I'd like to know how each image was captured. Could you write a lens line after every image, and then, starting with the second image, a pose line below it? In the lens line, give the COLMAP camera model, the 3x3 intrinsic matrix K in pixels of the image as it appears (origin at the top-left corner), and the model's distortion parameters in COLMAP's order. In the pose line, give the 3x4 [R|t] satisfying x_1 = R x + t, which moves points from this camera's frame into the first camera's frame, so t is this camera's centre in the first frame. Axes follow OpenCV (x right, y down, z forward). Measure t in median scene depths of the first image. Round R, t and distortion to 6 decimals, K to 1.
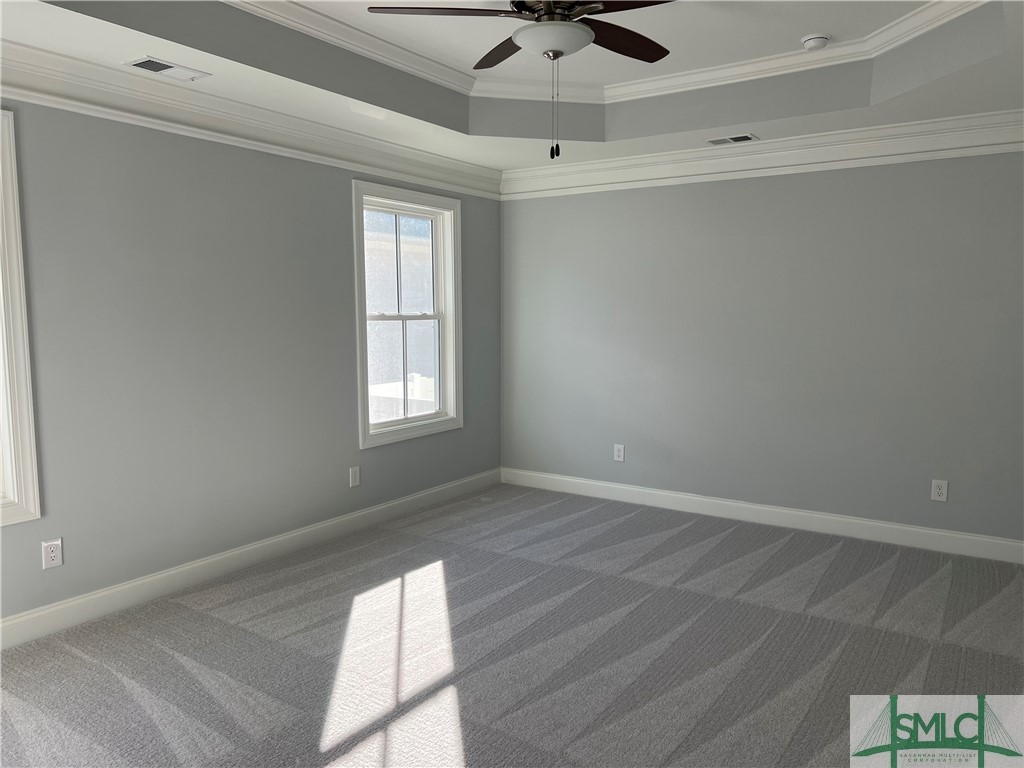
lens RADIAL K [[758.1, 0, 506.9], [0, 758.1, 376.9], [0, 0, 1]] dist [0.056416, -0.063959]
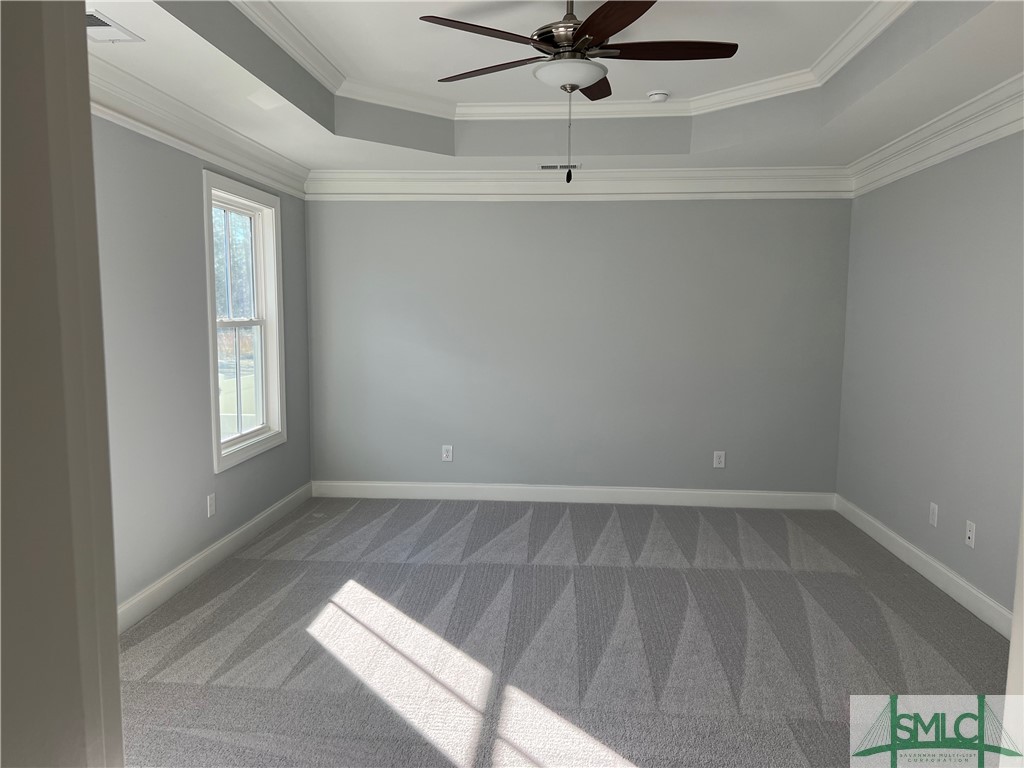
lens RADIAL K [[758.1, 0, 532.3], [0, 758.1, 370.8], [0, 0, 1]] dist [0.056416, -0.063959]
pose [[0.876191, -0.034728, 0.480711, -0.308987], [0.038907, 0.999242, 0.001271, -0.011843], [-0.480391, 0.017589, 0.876878, 0.041251]]
